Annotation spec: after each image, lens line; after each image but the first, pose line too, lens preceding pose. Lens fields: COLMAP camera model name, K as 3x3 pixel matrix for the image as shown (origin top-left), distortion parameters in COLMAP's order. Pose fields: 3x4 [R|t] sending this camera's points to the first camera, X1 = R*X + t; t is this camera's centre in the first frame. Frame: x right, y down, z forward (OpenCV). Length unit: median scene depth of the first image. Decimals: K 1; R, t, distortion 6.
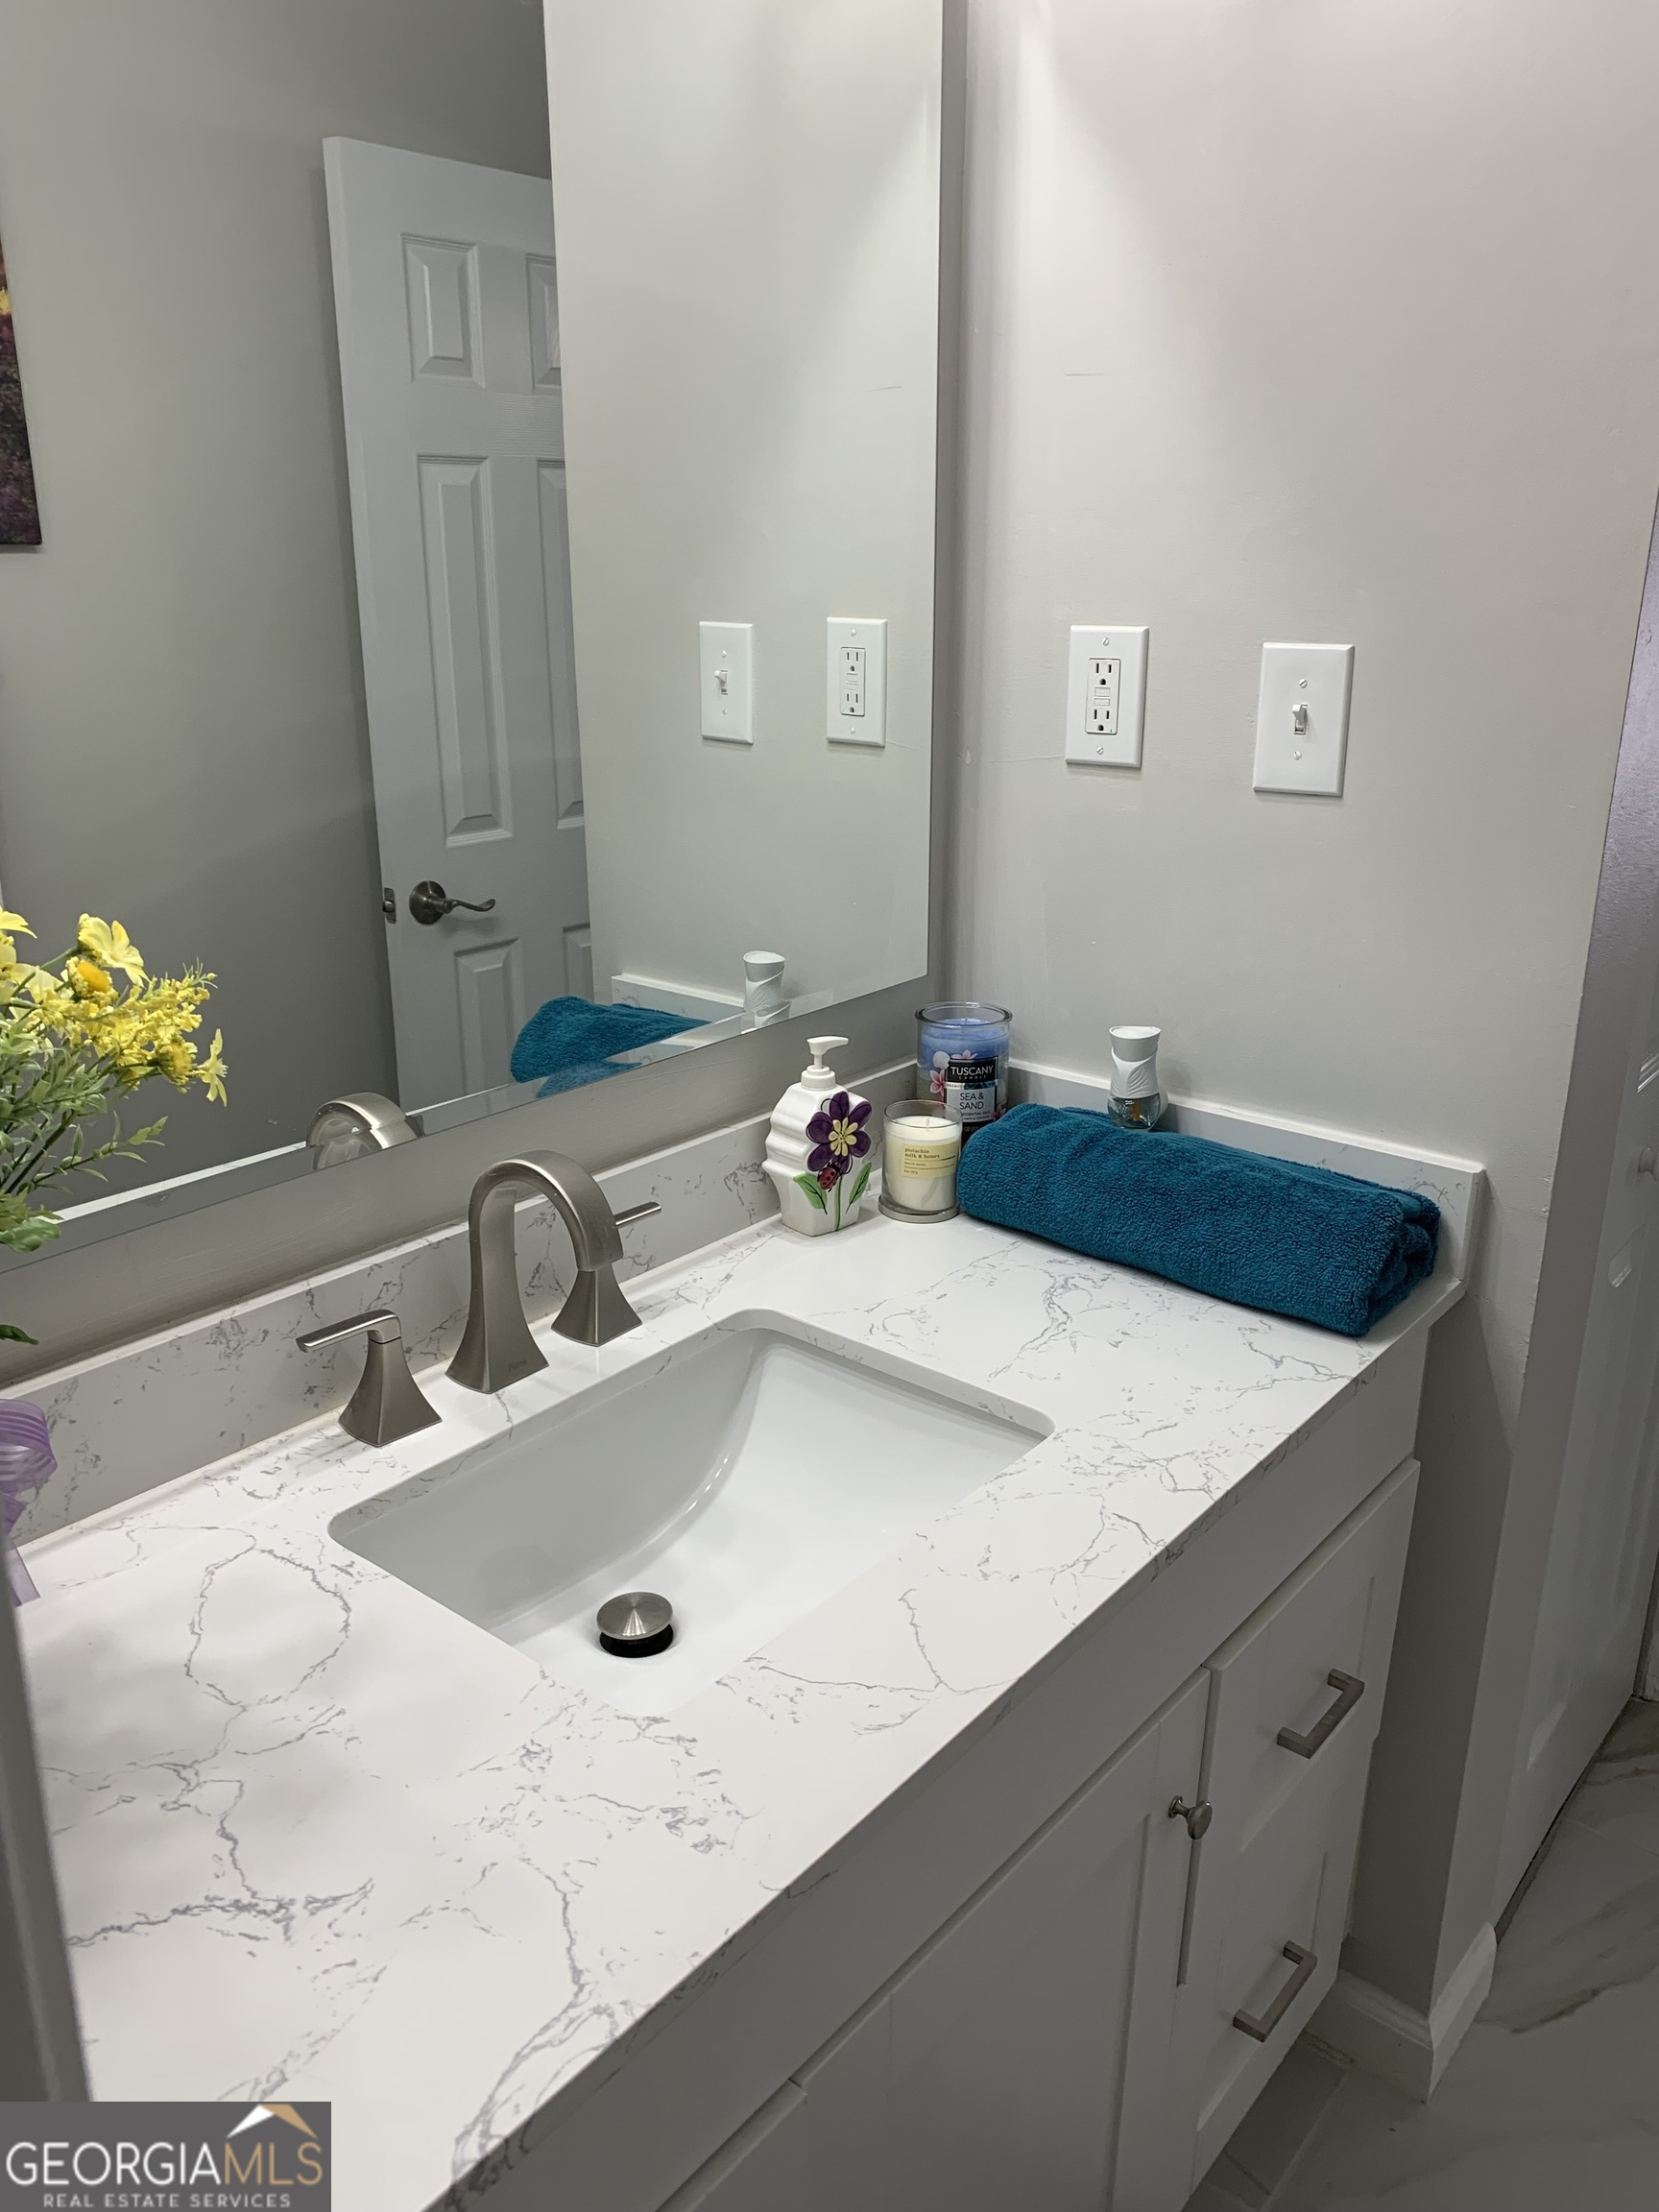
lens RADIAL K [[1670.6, 0, 820.3], [0, 1670.6, 1077.9], [0, 0, 1]] dist [0.137131, -0.207548]
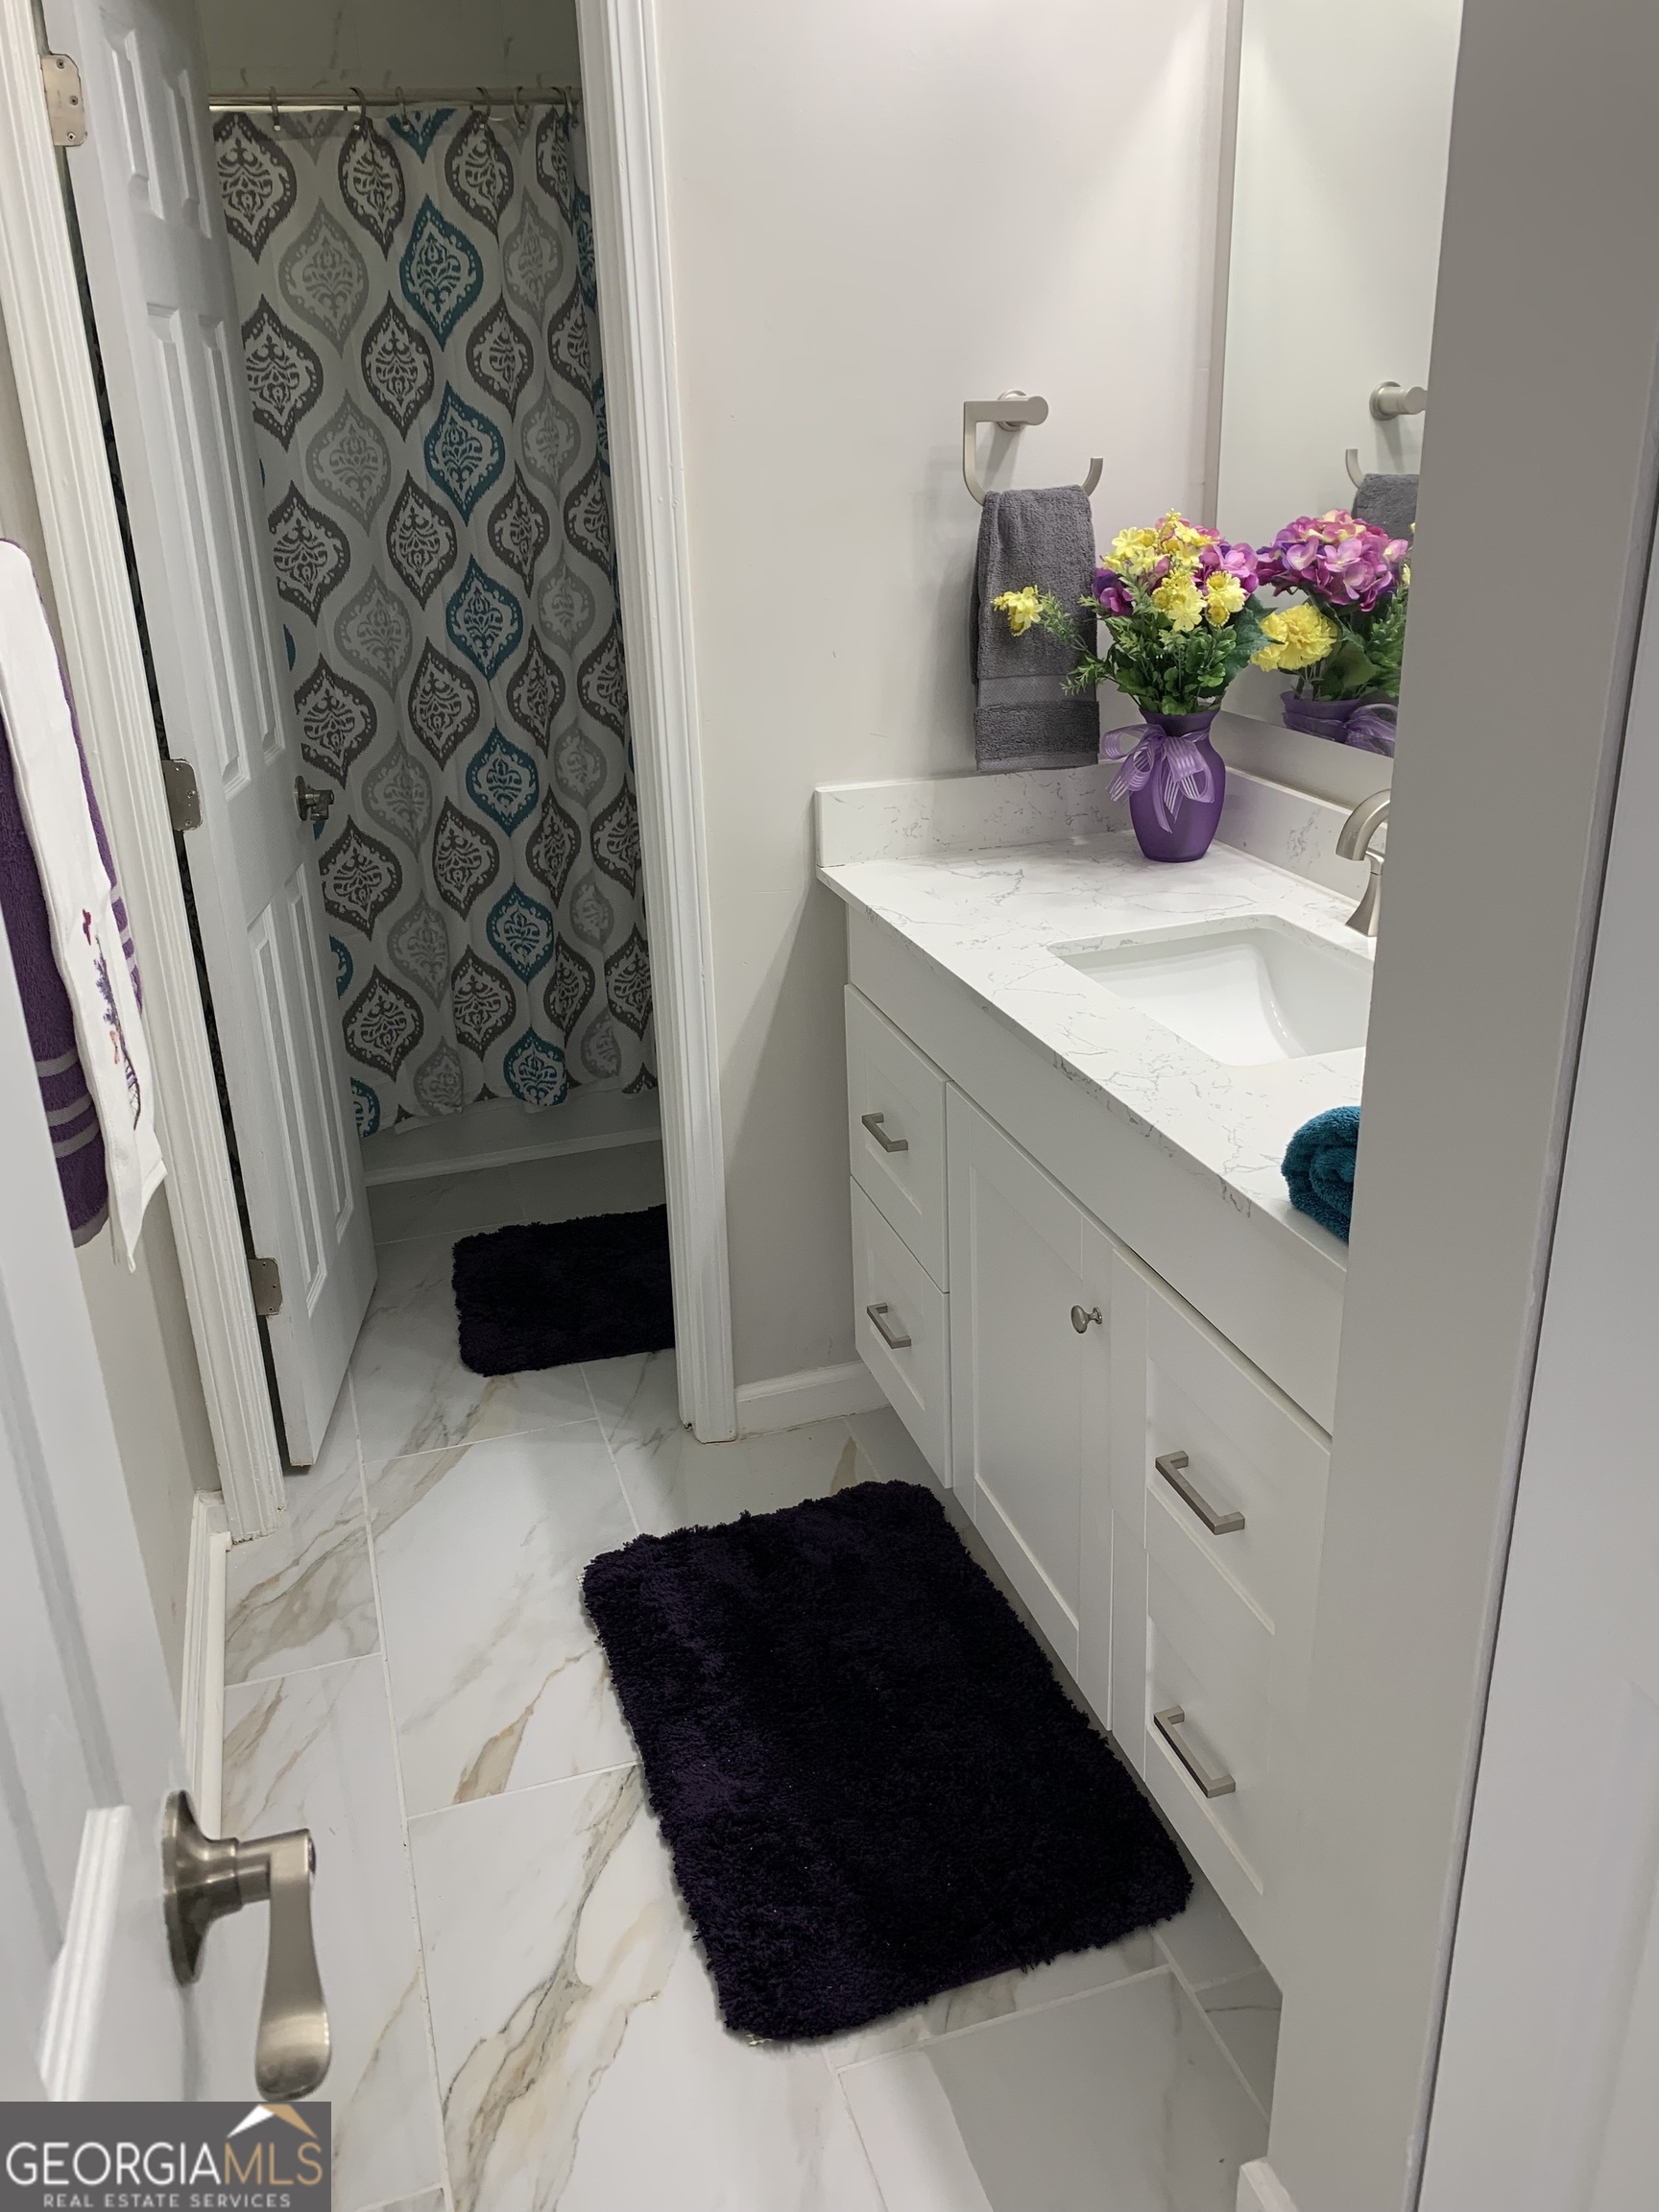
lens RADIAL K [[1670.6, 0, 820.3], [0, 1670.6, 1077.9], [0, 0, 1]] dist [0.137131, -0.207548]
pose [[-0.539537, 0.320240, -0.778683, 1.497316], [-0.230738, 0.833198, 0.502534, -0.410418], [0.809729, 0.450807, -0.375650, 1.403990]]
